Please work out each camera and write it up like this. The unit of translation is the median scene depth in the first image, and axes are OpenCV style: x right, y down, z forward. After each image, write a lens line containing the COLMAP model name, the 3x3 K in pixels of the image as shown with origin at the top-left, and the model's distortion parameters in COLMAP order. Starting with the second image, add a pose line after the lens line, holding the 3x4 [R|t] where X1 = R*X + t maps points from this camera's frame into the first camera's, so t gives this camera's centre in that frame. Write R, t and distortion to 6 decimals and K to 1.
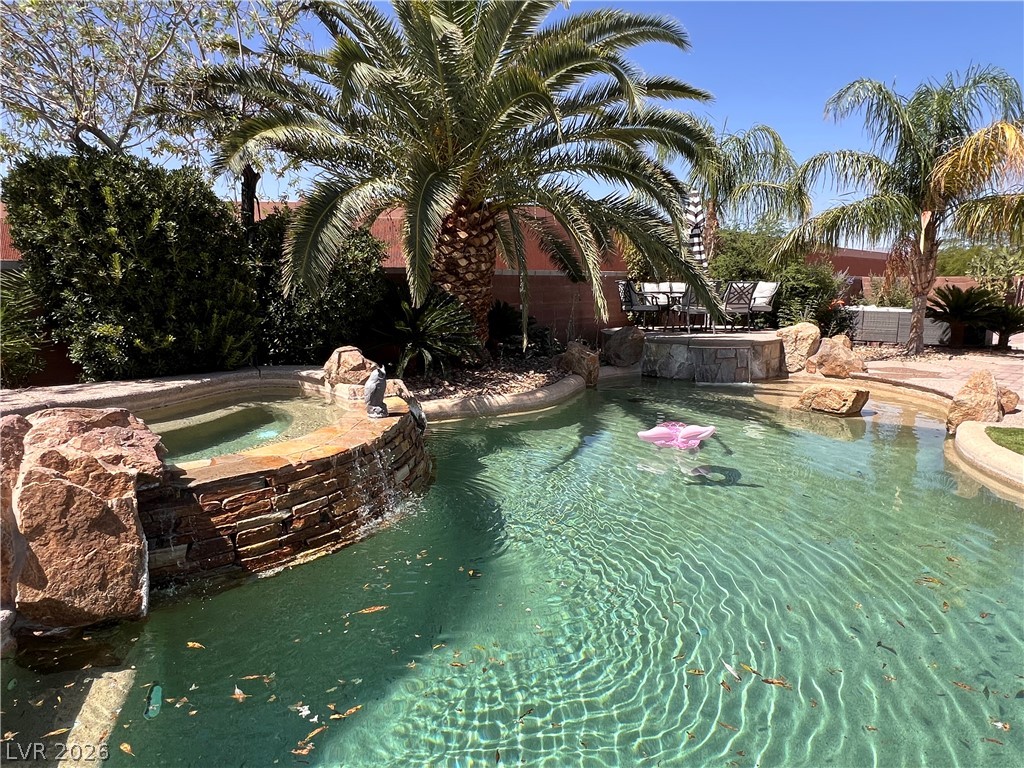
lens RADIAL K [[616.5, 0, 507.4], [0, 616.5, 380.0], [0, 0, 1]] dist [-0.002444, 0.001943]
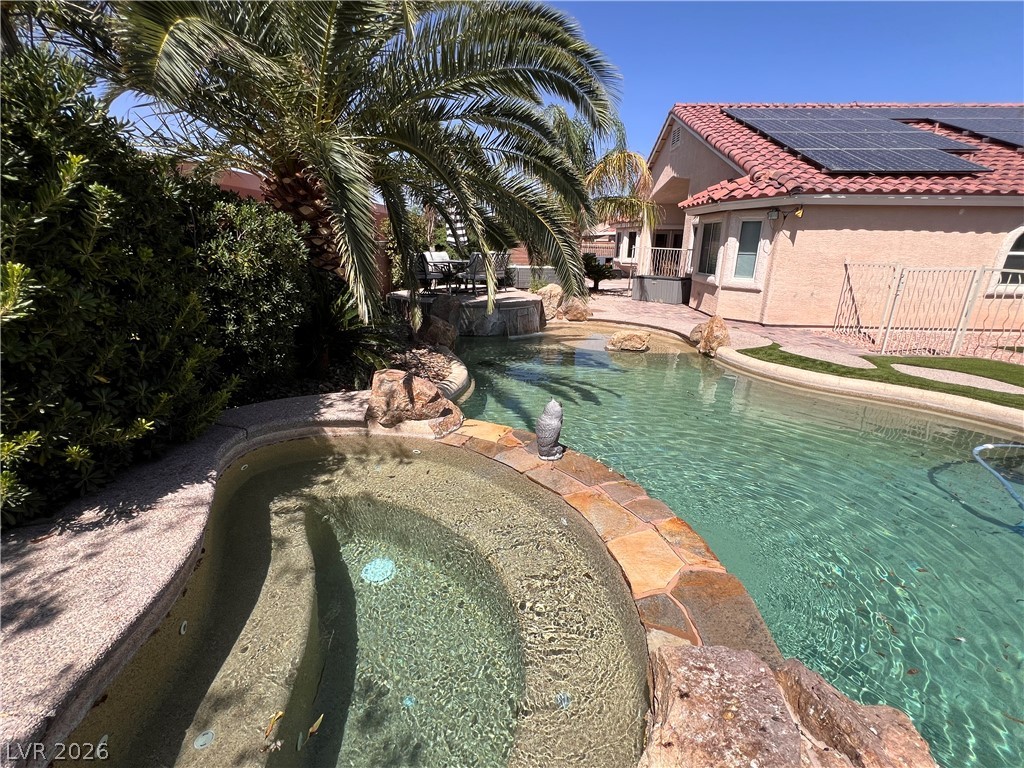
lens RADIAL K [[450.6, 0, 508.6], [0, 450.6, 380.4], [0, 0, 1]] dist [-0.002607, 0.001636]
pose [[0.731683, -0.195734, 0.652938, -0.421385], [0.093419, 0.977642, 0.188385, -0.109104], [-0.675213, -0.076841, 0.733609, 0.392270]]
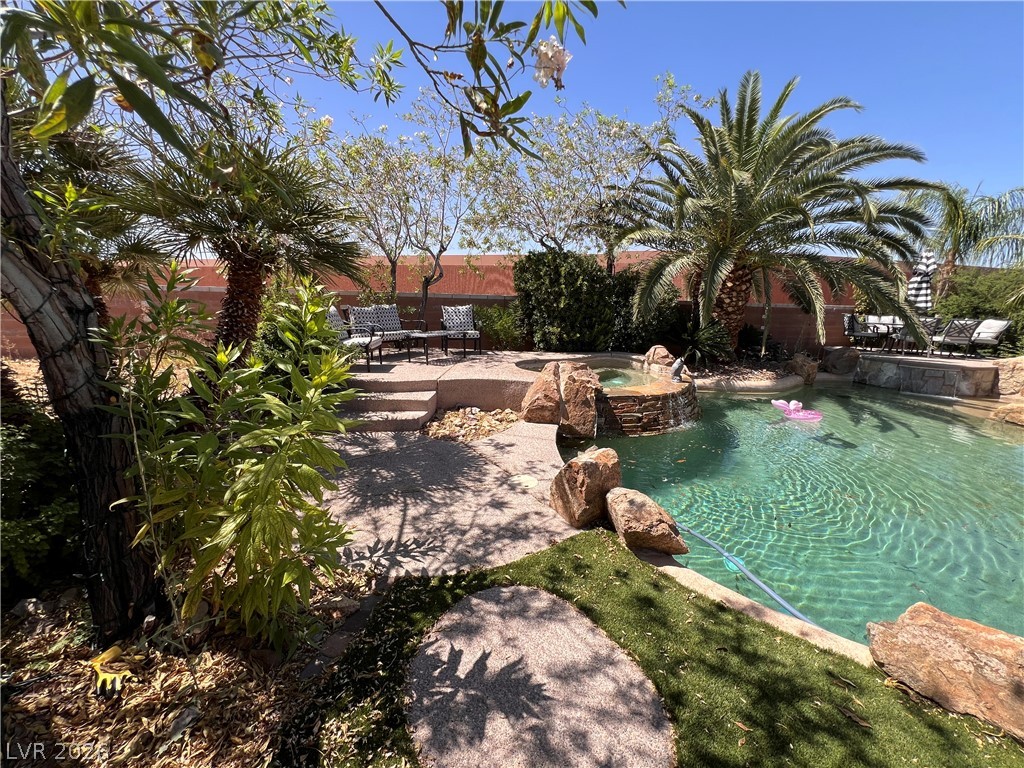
lens RADIAL K [[410.1, 0, 508.6], [0, 410.1, 382.8], [0, 0, 1]] dist [-0.001993, 0.000578]
pose [[0.868165, 0.129374, -0.479116, -0.027742], [-0.107299, 0.991520, 0.073310, 0.015443], [0.484538, -0.012236, 0.874685, -0.303516]]
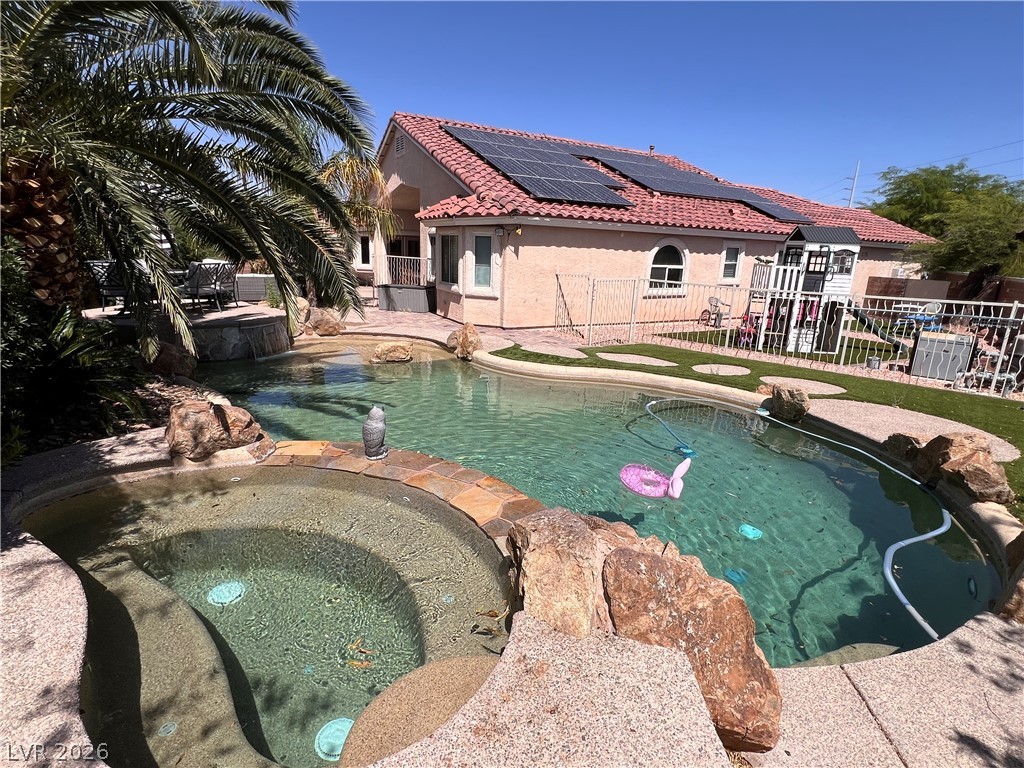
lens RADIAL K [[511.6, 0, 508.5], [0, 511.6, 381.8], [0, 0, 1]] dist [-0.003610, 0.001642]
pose [[0.273971, -0.235567, 0.932442, -0.579696], [0.109450, 0.970877, 0.213118, -0.134585], [-0.955490, 0.043668, 0.291775, 0.372246]]
